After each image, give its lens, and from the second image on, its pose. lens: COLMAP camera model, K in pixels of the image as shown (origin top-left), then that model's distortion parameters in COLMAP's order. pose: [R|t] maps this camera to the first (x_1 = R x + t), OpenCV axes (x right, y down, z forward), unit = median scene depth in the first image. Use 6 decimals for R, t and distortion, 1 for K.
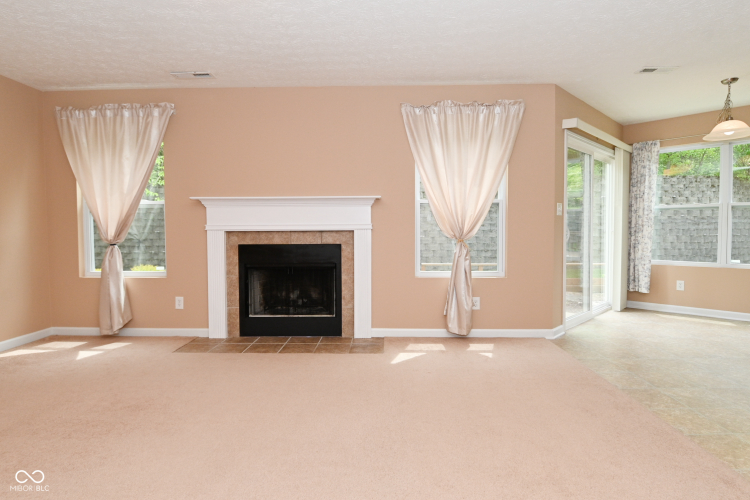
lens RADIAL K [[370.5, 0, 378.4], [0, 370.5, 250.9], [0, 0, 1]] dist [-0.009981, -0.003399]
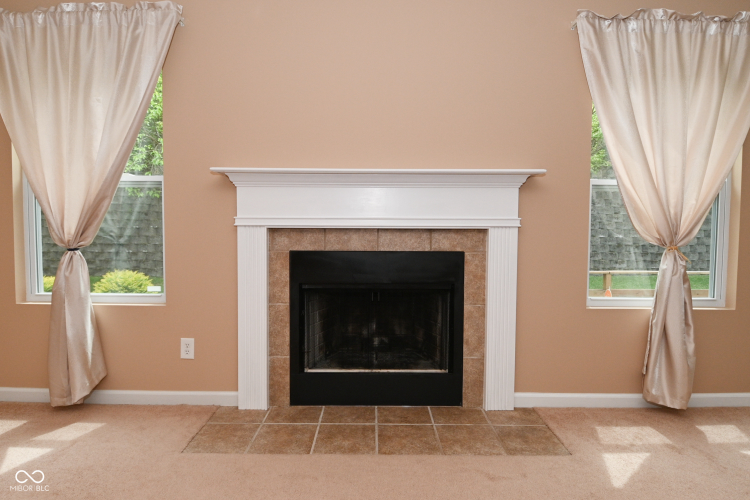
lens RADIAL K [[399.0, 0, 374.0], [0, 399.0, 246.9], [0, 0, 1]] dist [0.002903, -0.013242]
pose [[0.999748, 0.009295, 0.020419, -0.258691], [-0.009410, 0.999940, 0.005547, -0.028572], [-0.020367, -0.005737, 0.999776, 0.362558]]
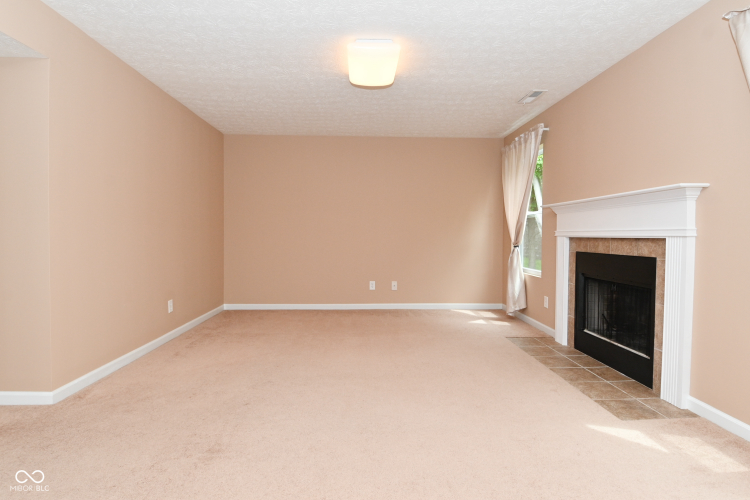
lens RADIAL K [[399.0, 0, 377.9], [0, 399.0, 245.4], [0, 0, 1]] dist [0.002903, -0.013242]
pose [[0.063826, 0.033437, -0.997401, 0.616877], [-0.038957, 0.998760, 0.030990, -0.044995], [0.997200, 0.036878, 0.065049, 0.426424]]
